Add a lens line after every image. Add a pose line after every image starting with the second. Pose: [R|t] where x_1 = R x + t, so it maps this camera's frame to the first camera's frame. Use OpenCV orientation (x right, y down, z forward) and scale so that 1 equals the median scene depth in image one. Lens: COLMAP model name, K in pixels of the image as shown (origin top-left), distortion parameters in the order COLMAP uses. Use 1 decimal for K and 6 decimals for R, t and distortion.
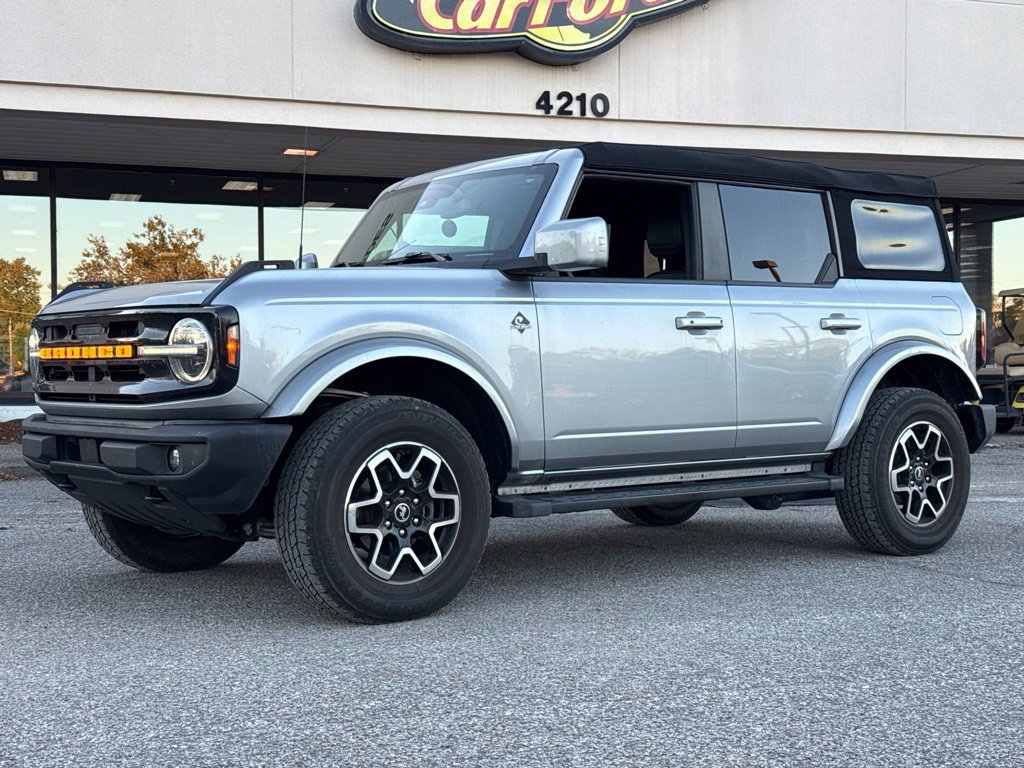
lens RADIAL K [[1442.3, 0, 501.0], [0, 1442.3, 386.2], [0, 0, 1]] dist [0.149326, -0.099255]
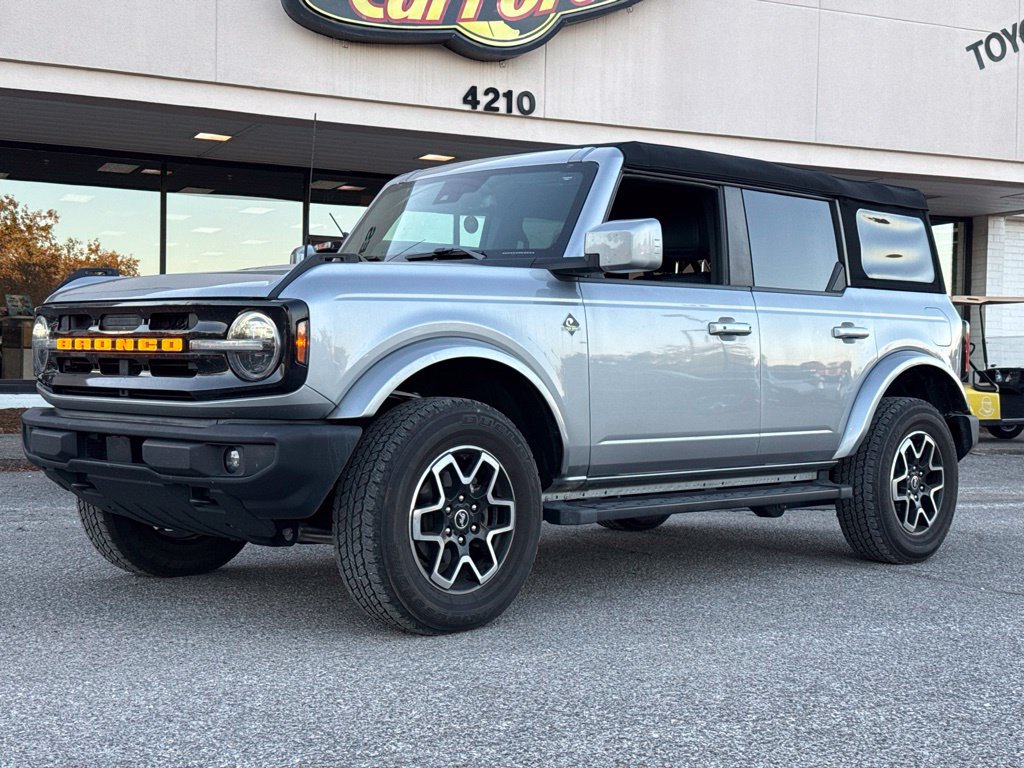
lens RADIAL K [[1441.9, 0, 512.0], [0, 1441.9, 384.0], [0, 0, 1]] dist [0.160077, -0.191627]
pose [[0.992990, 0.021534, 0.116223, -0.131075], [-0.021696, 0.999765, 0.000124, -0.002973], [-0.116193, -0.002645, 0.993223, 0.036685]]
